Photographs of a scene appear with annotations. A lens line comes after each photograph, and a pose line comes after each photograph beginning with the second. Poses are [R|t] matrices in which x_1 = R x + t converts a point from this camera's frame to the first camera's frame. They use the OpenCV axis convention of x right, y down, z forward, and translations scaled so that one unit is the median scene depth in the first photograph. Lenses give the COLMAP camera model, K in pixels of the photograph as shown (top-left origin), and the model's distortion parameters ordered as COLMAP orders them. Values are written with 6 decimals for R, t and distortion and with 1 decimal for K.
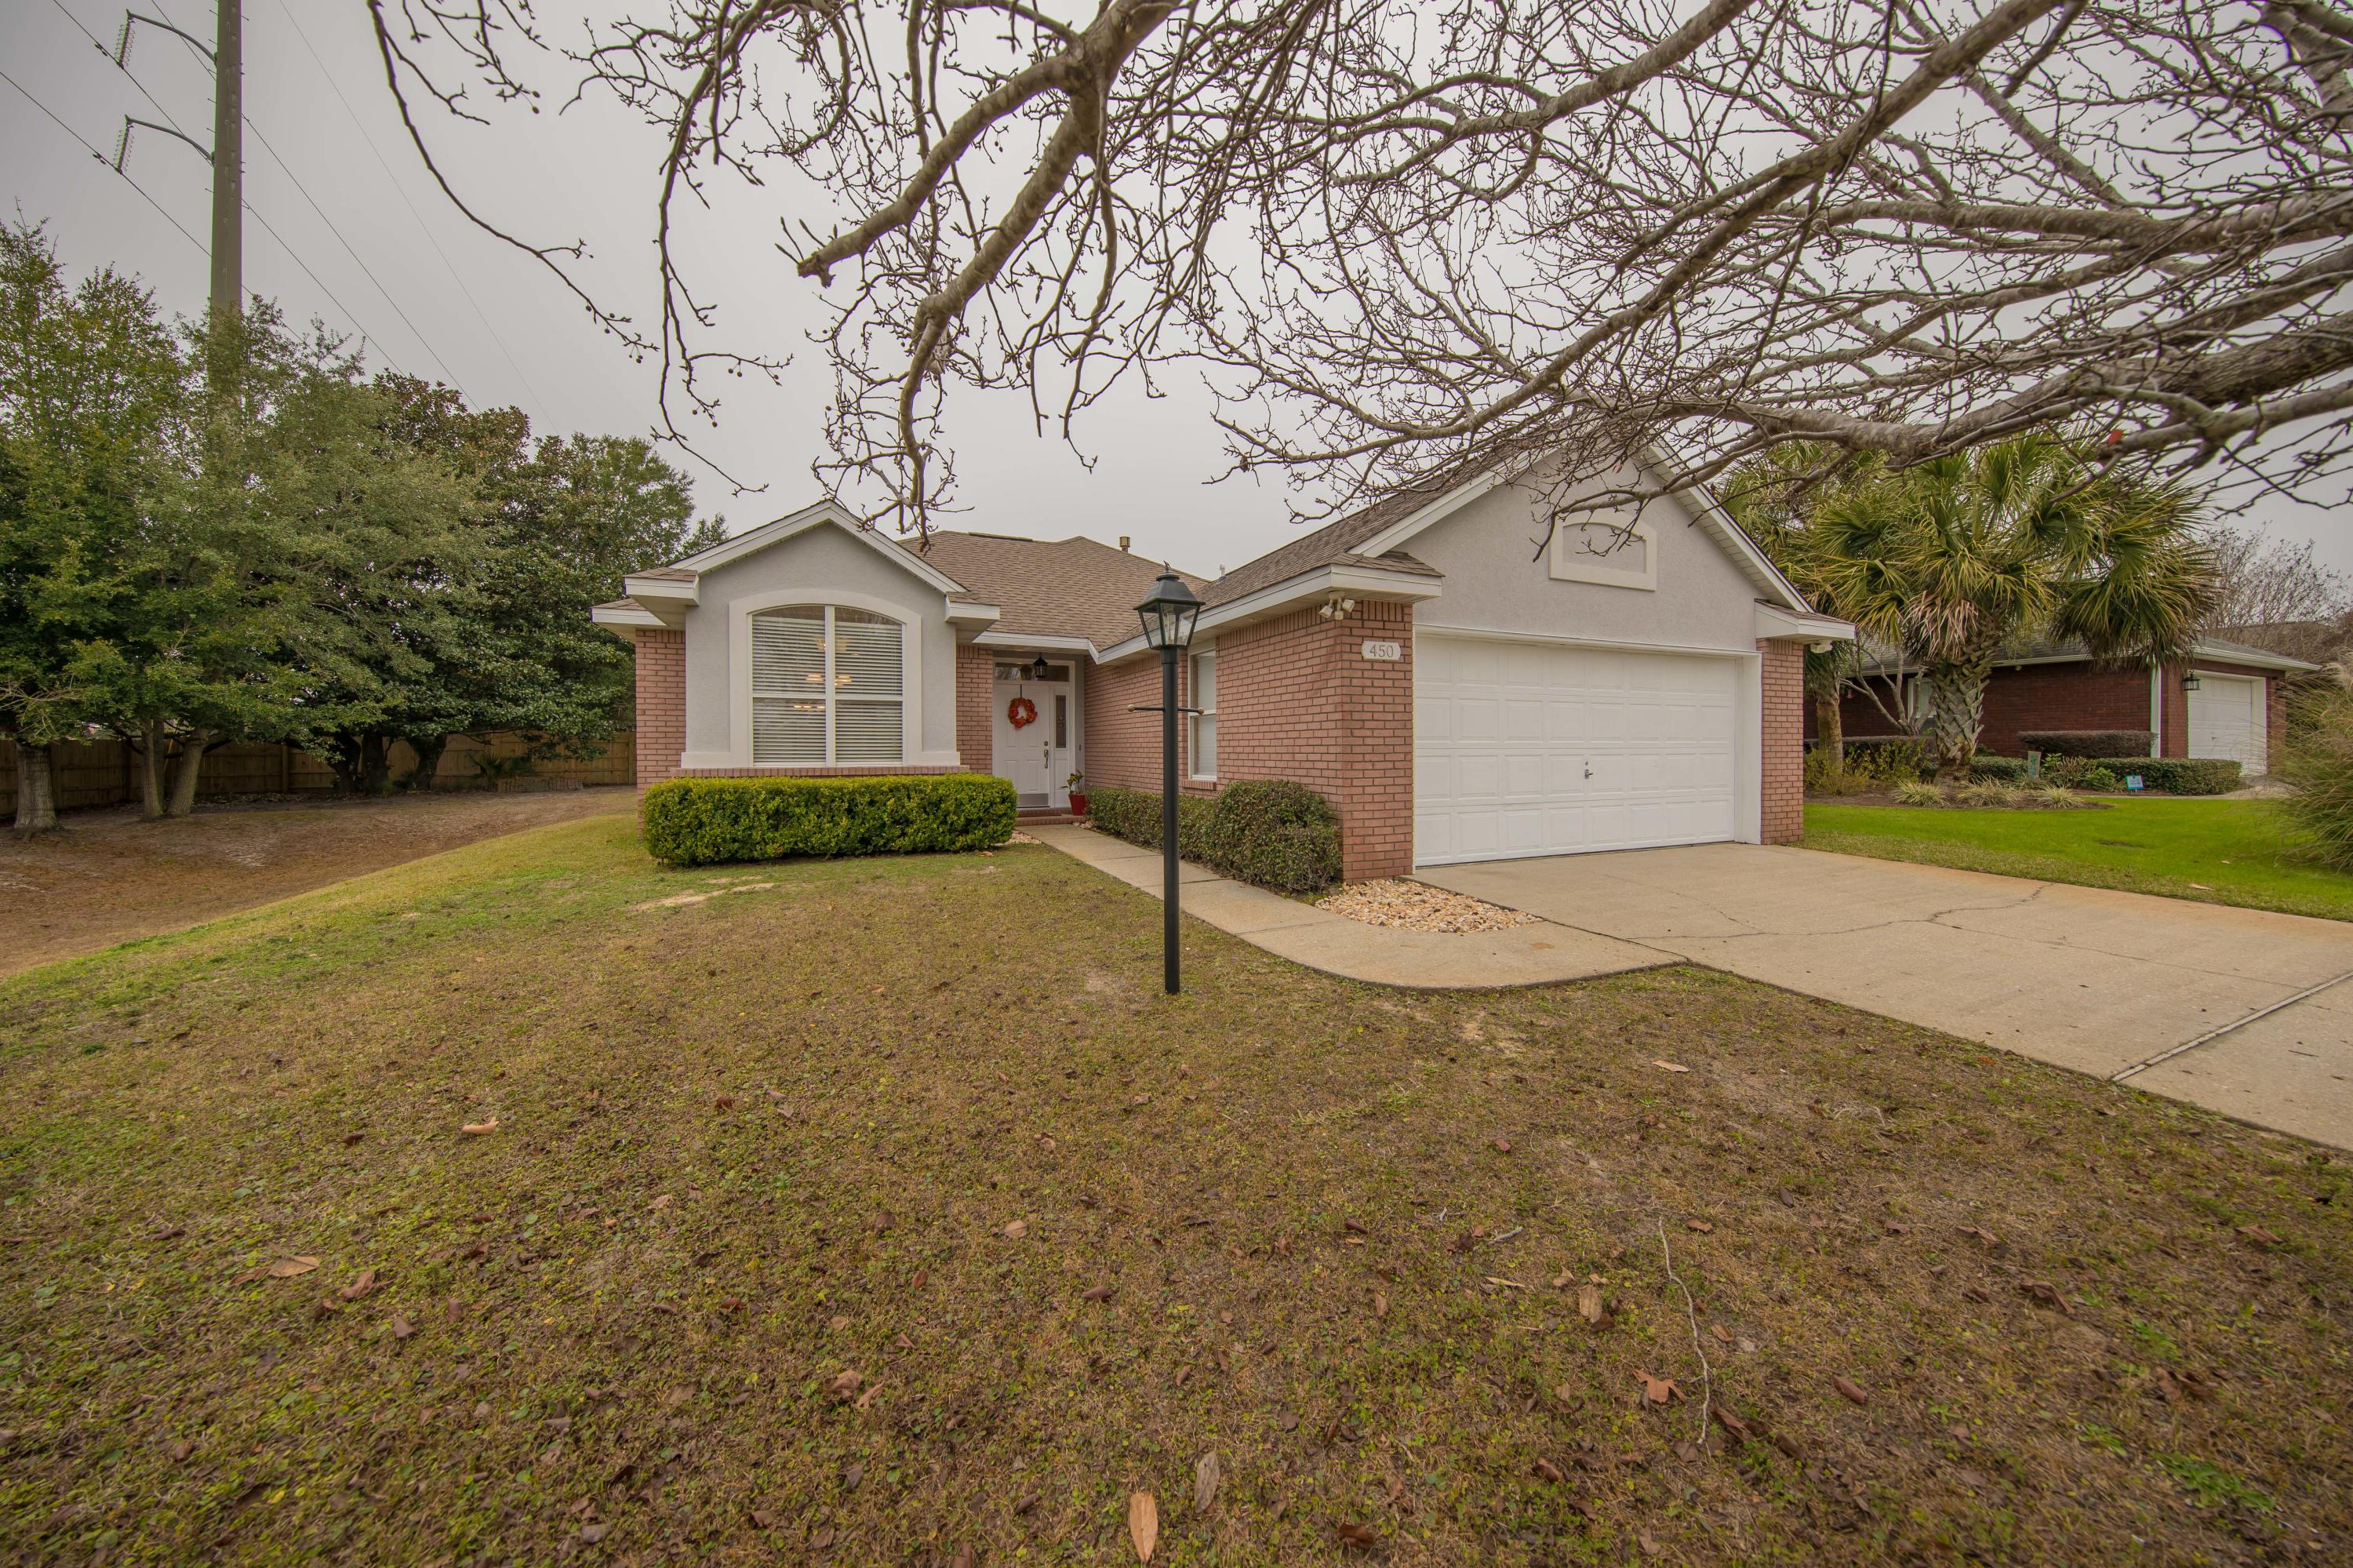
lens RADIAL K [[758.4, 0, 1176.2], [0, 758.4, 744.7], [0, 0, 1]] dist [0.006387, -0.000035]
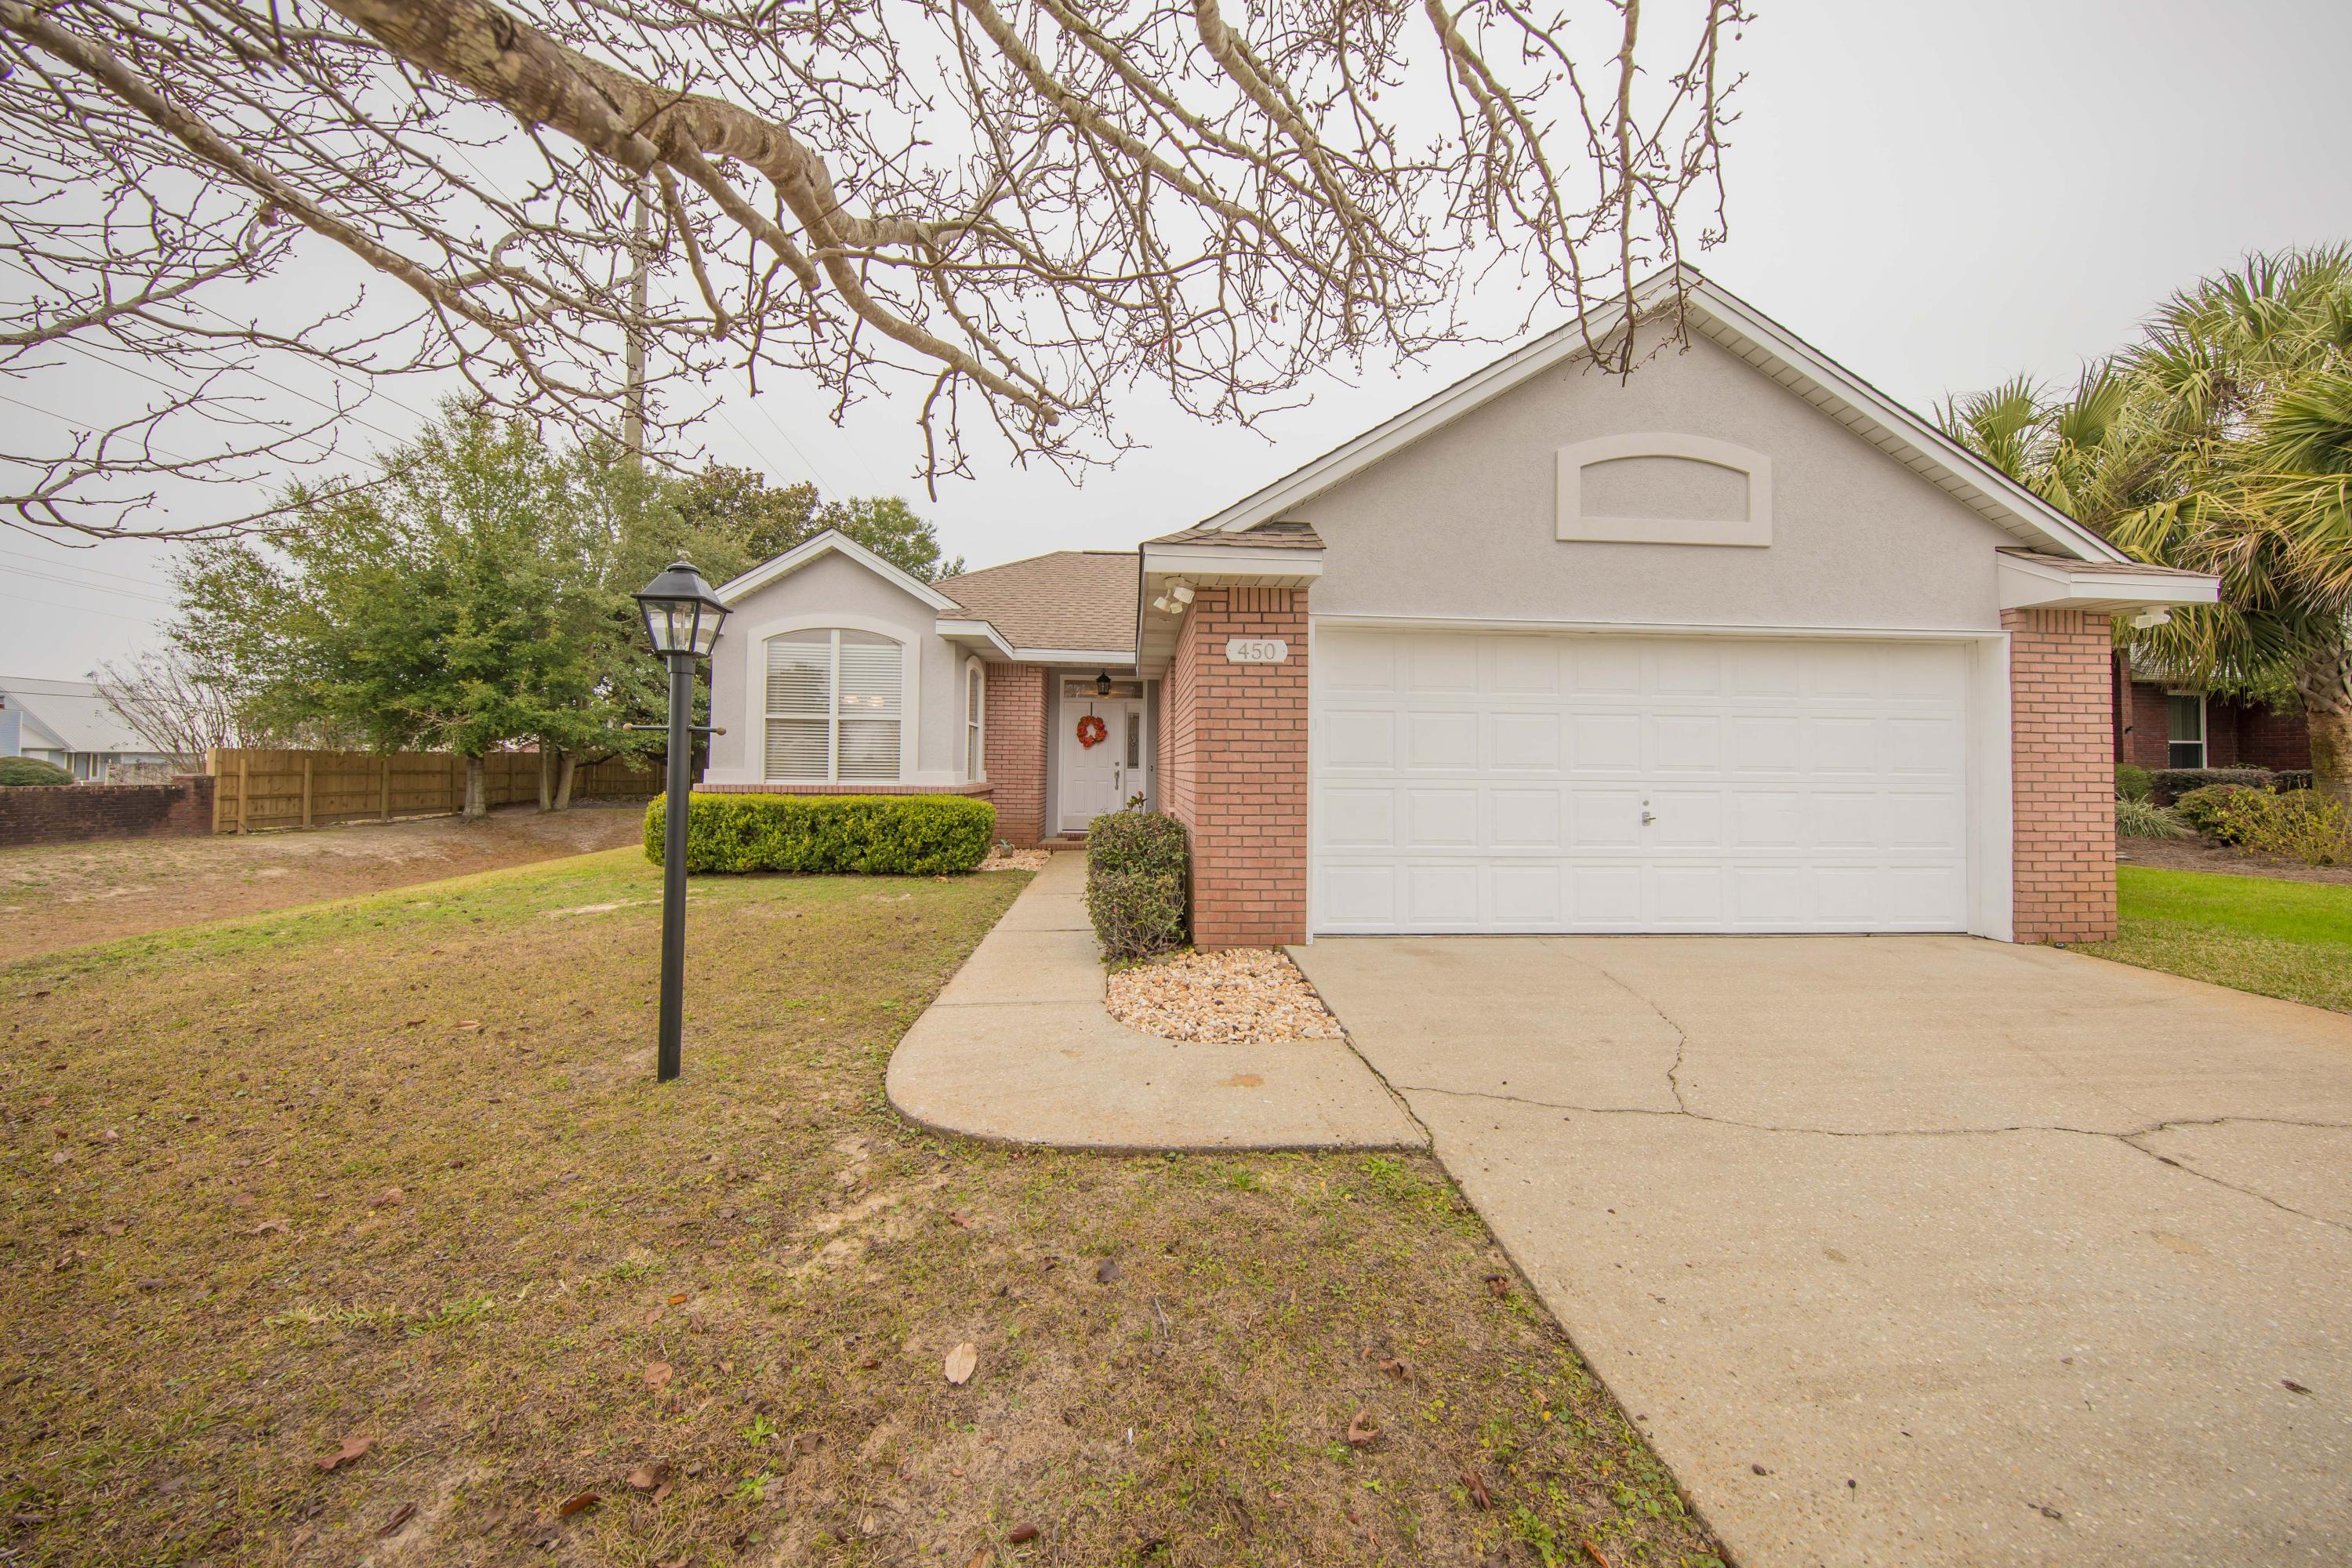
lens RADIAL K [[770.2, 0, 1185.9], [0, 770.2, 739.3], [0, 0, 1]] dist [0.001218, -0.000075]
pose [[0.939859, 0.000386, -0.341563, 0.352456], [-0.010993, 0.999516, -0.029119, -0.007432], [0.341386, 0.031122, 0.939408, 0.179932]]
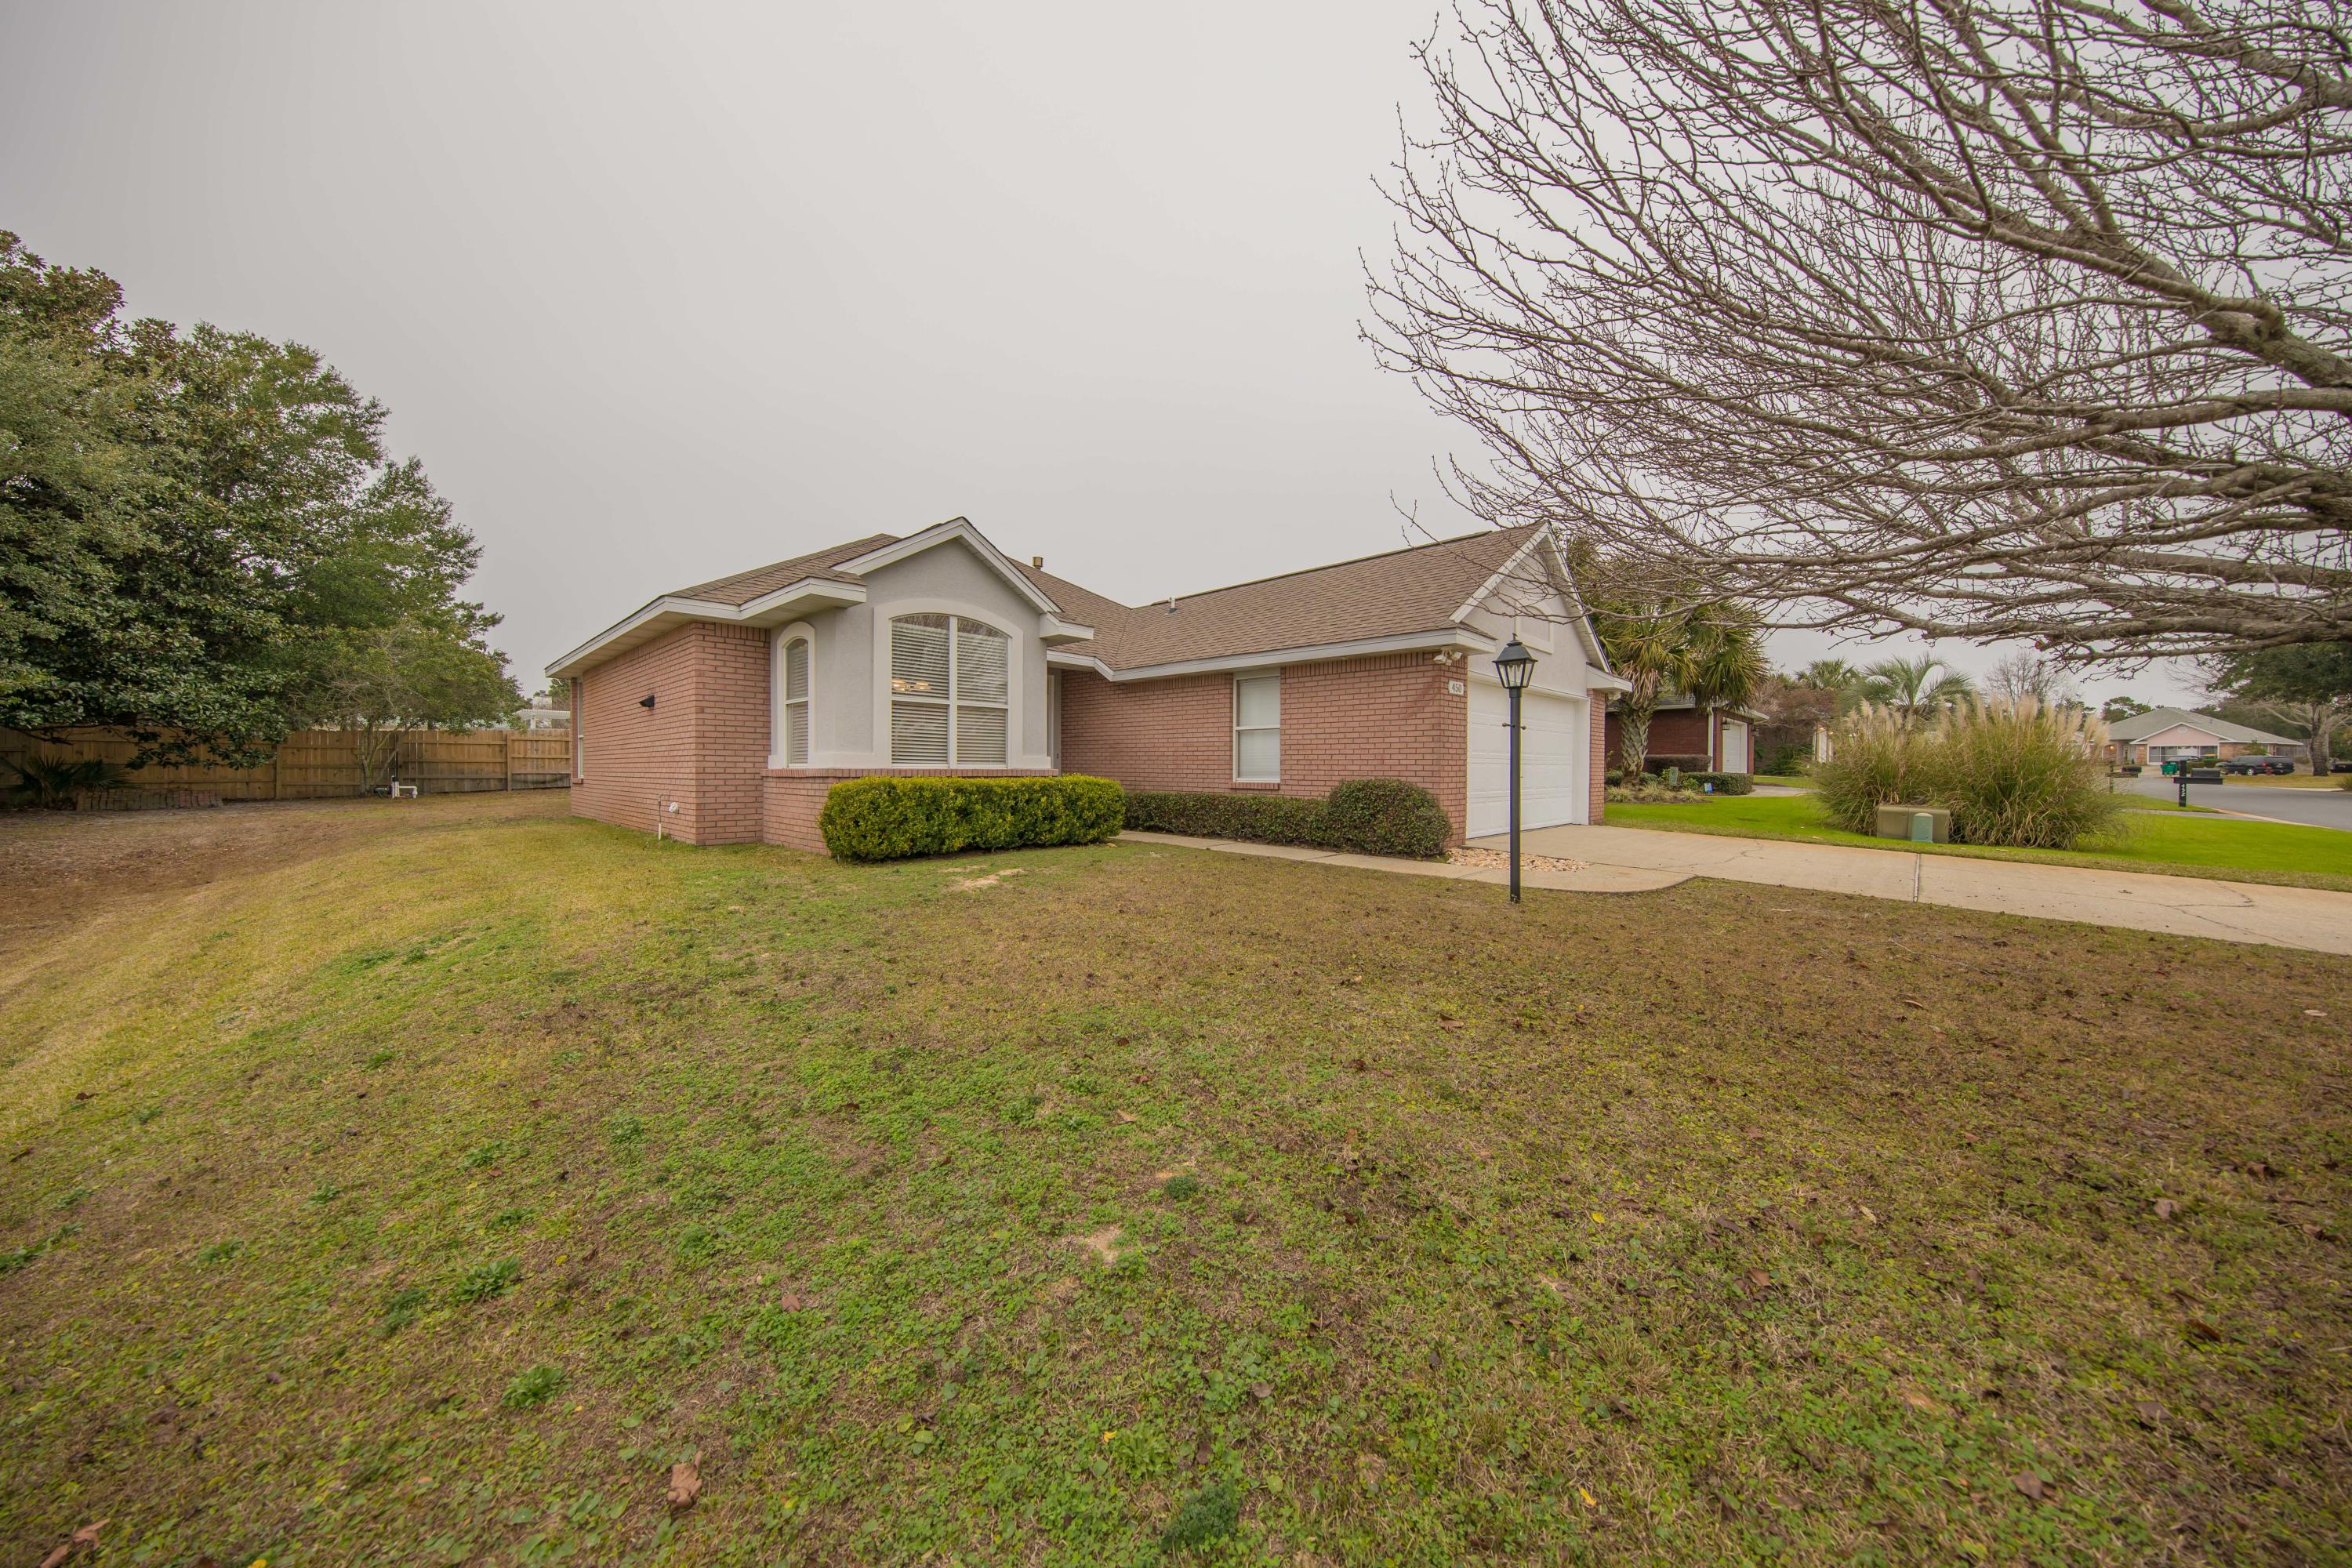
lens RADIAL K [[767.9, 0, 1170.2], [0, 767.9, 757.9], [0, 0, 1]] dist [-0.000350, -0.000051]
pose [[0.928890, 0.013249, 0.370120, -0.569518], [-0.011463, 0.999910, -0.007025, 0.018322], [-0.370179, 0.002282, 0.928958, -0.105201]]
